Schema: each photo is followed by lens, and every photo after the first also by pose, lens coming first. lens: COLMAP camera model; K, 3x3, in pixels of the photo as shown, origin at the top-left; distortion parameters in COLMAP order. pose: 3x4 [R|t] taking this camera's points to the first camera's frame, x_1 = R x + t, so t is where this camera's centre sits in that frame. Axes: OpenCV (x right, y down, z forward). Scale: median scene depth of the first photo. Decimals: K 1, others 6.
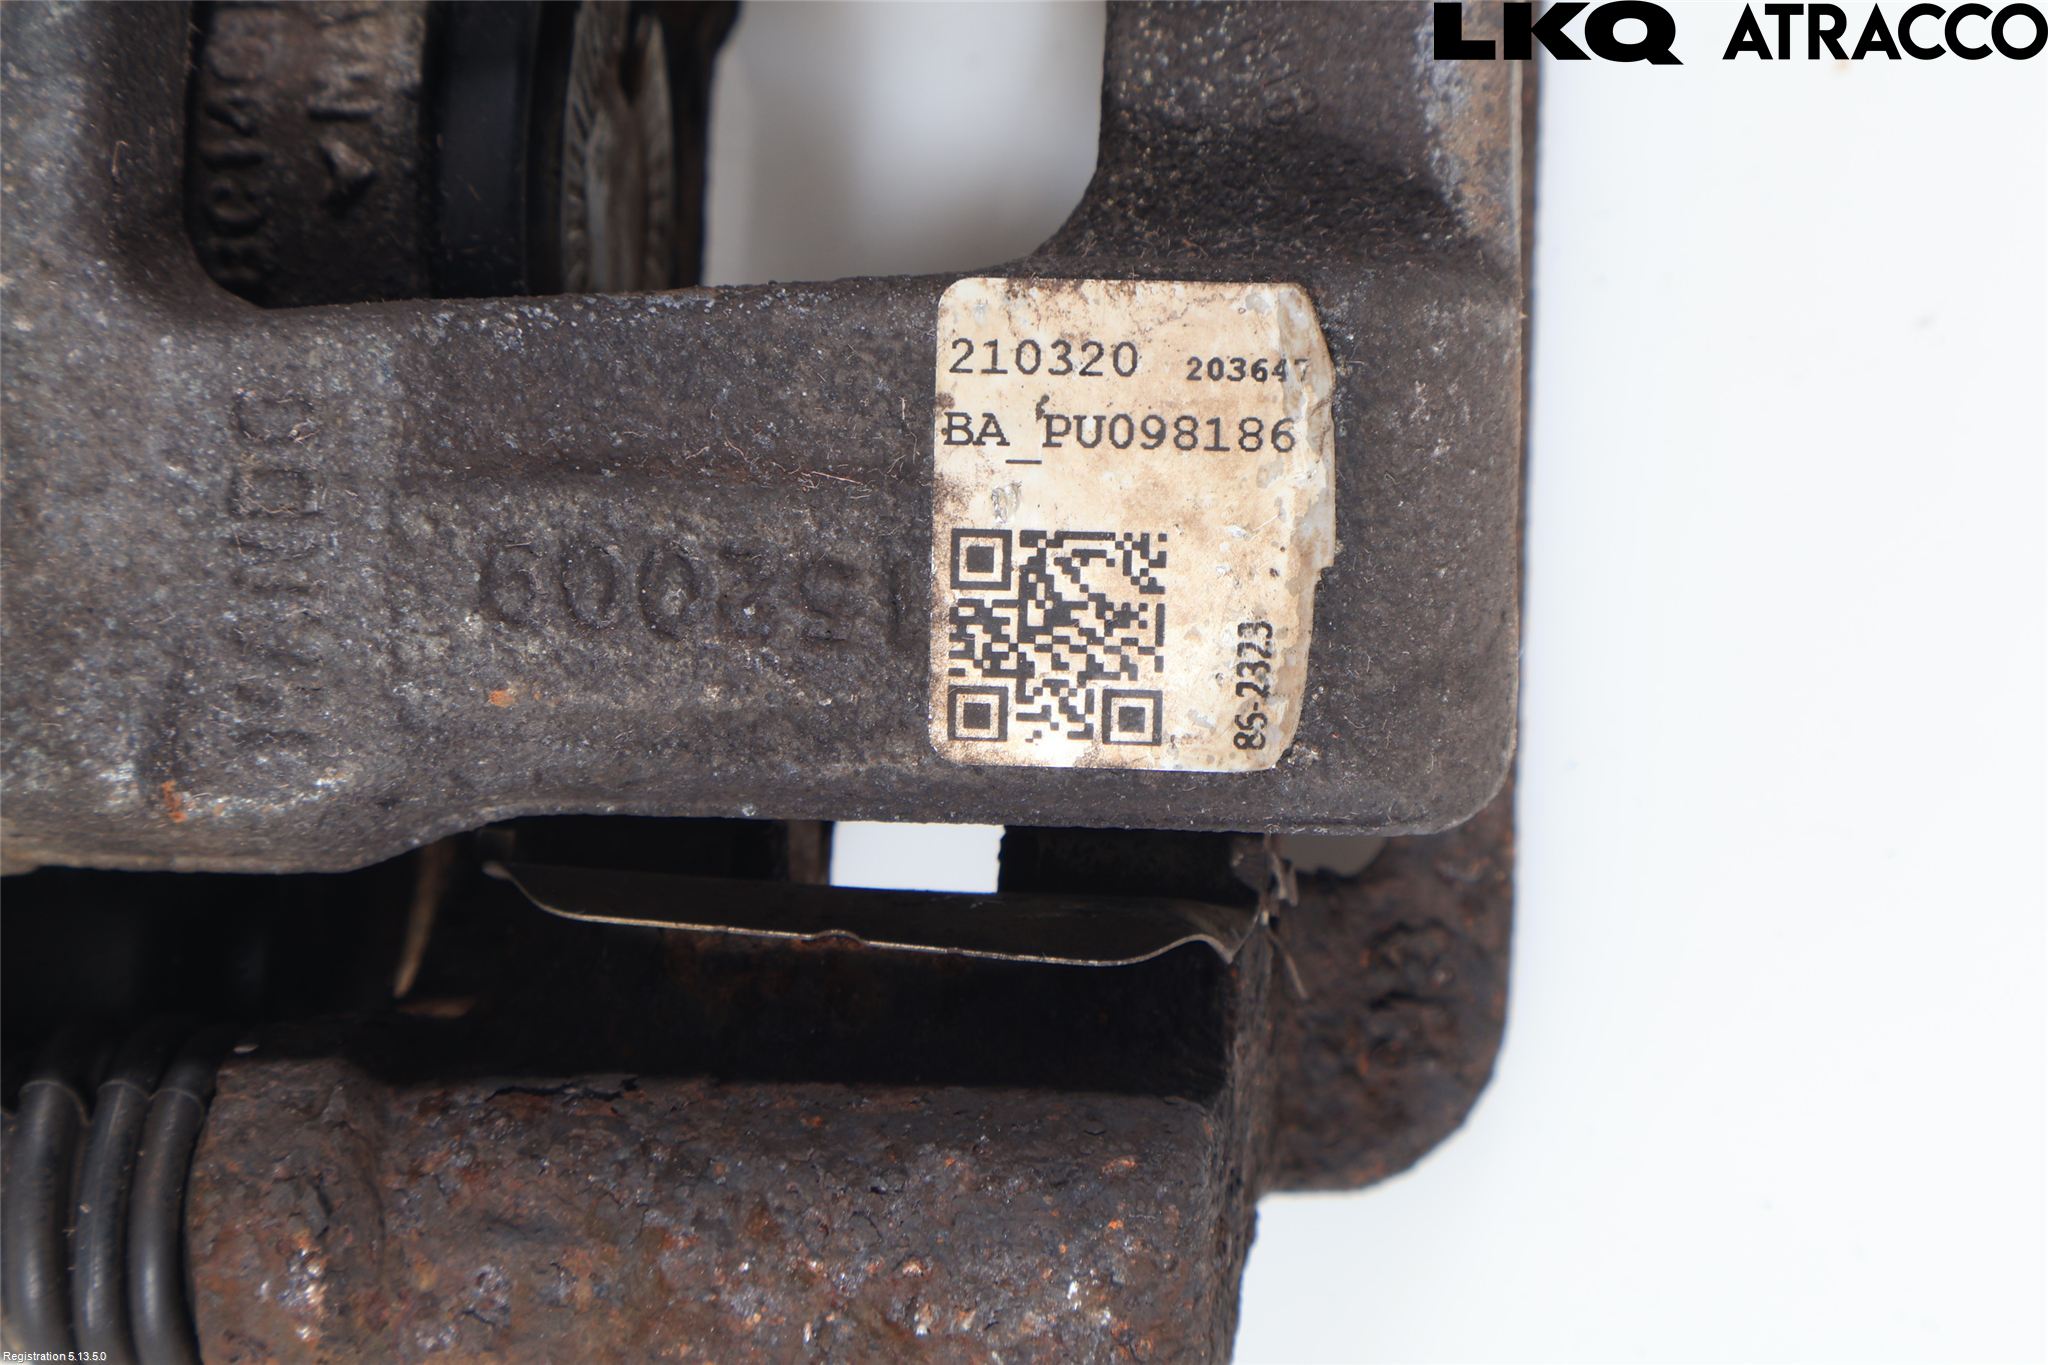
lens RADIAL K [[4108.1, 0, 1030.7], [0, 4108.1, 680.9], [0, 0, 1]] dist [0.034677, 0.000000]
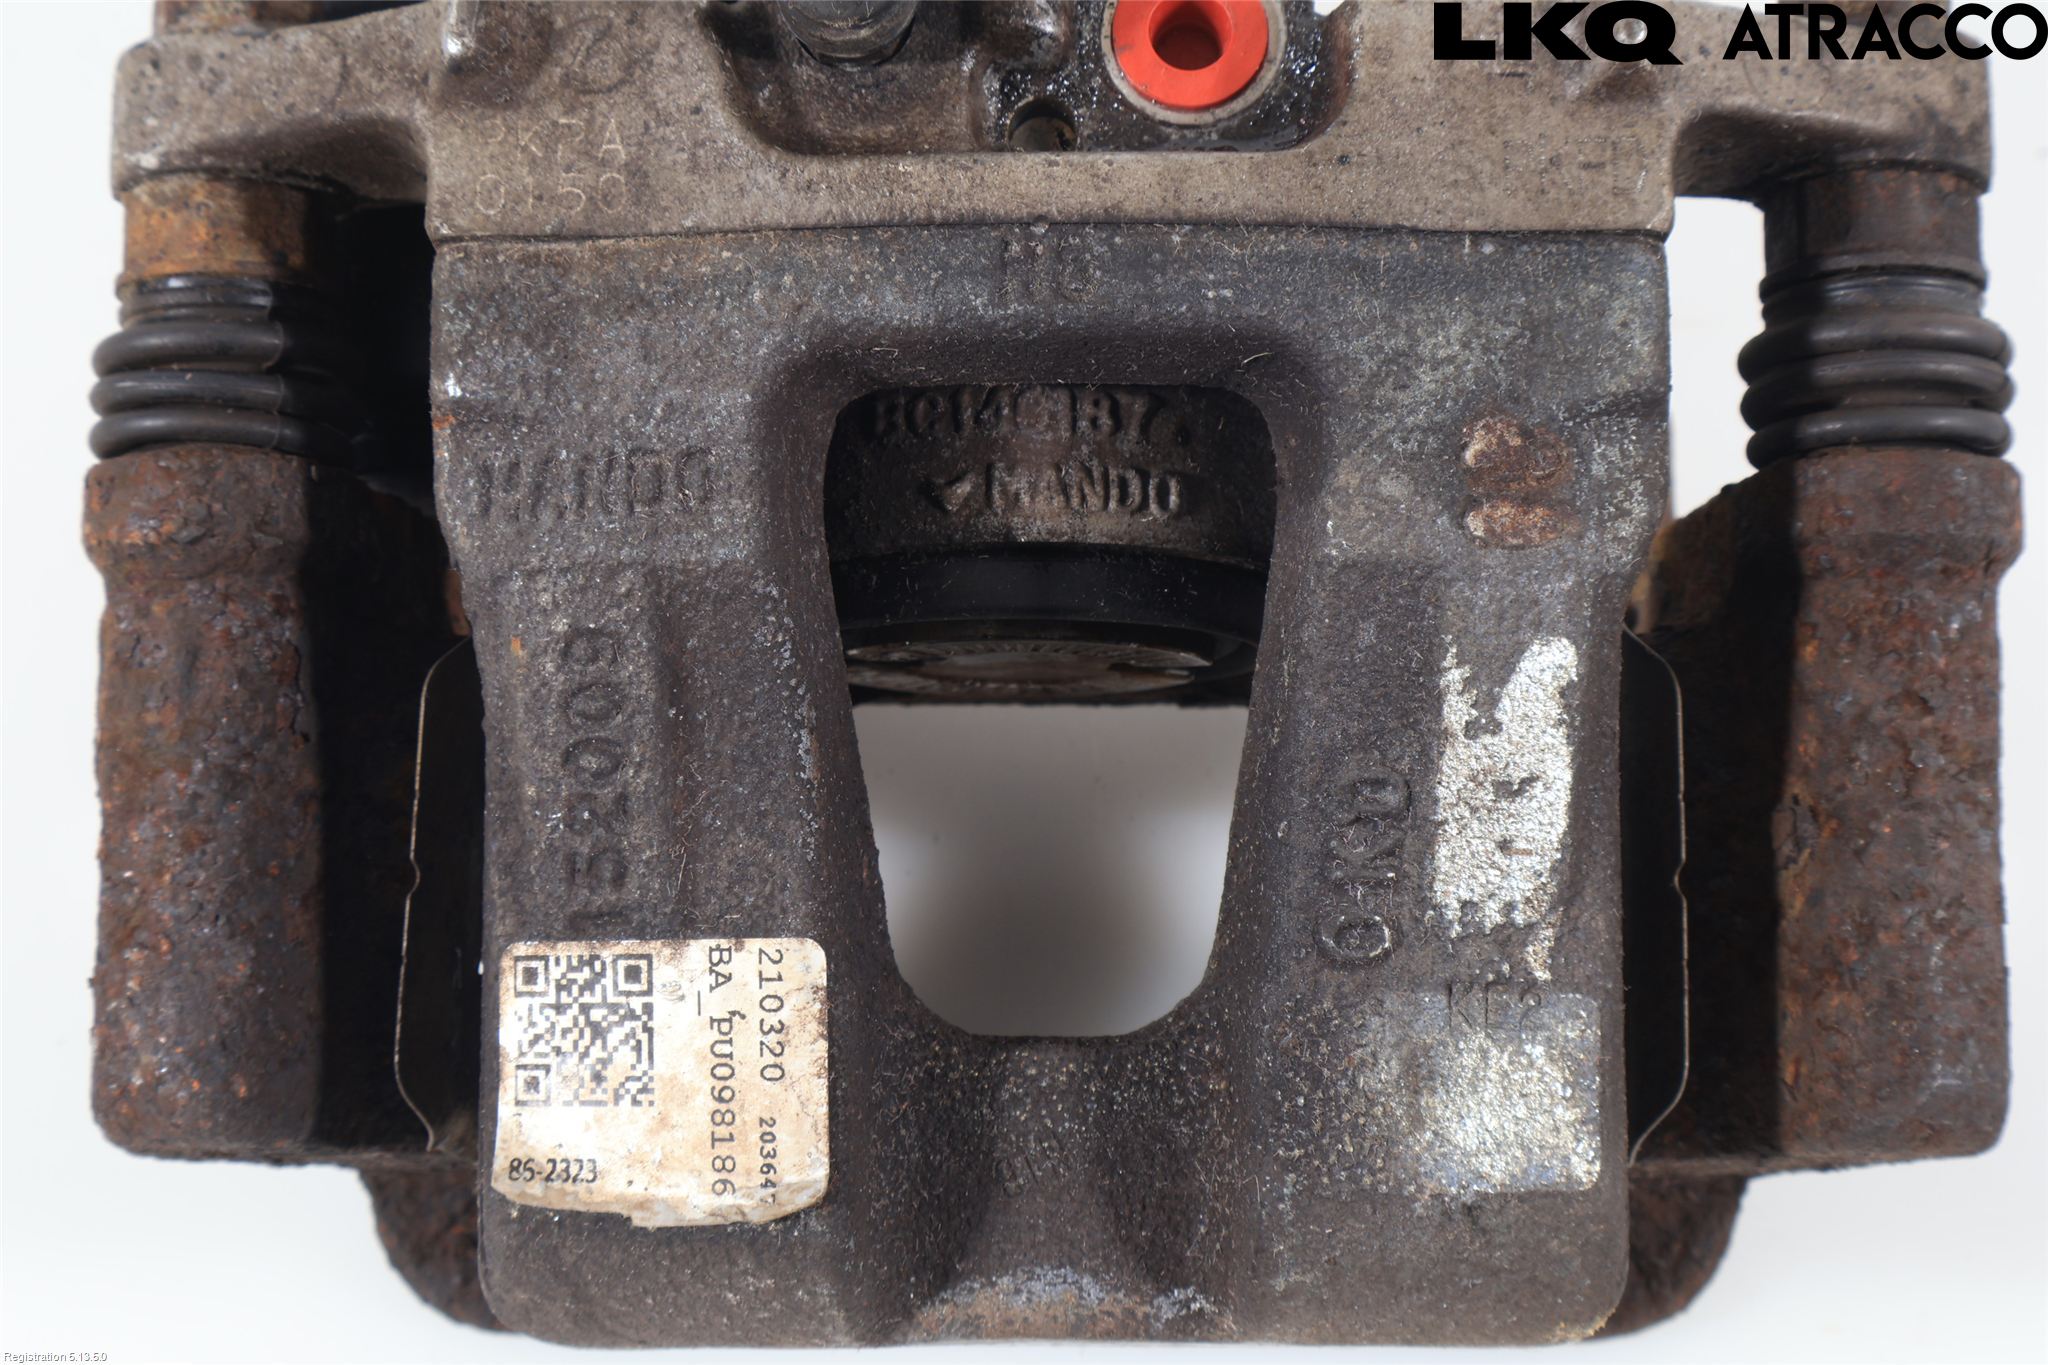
lens RADIAL K [[3500.3, 0, 1028.4], [0, 3500.3, 676.1], [0, 0, 1]] dist [0.042901, 0.000000]
pose [[0.046341, 0.998194, -0.038226, -0.062706], [-0.981155, 0.052669, 0.185906, -0.394462], [0.187584, 0.028891, 0.981824, -0.166142]]
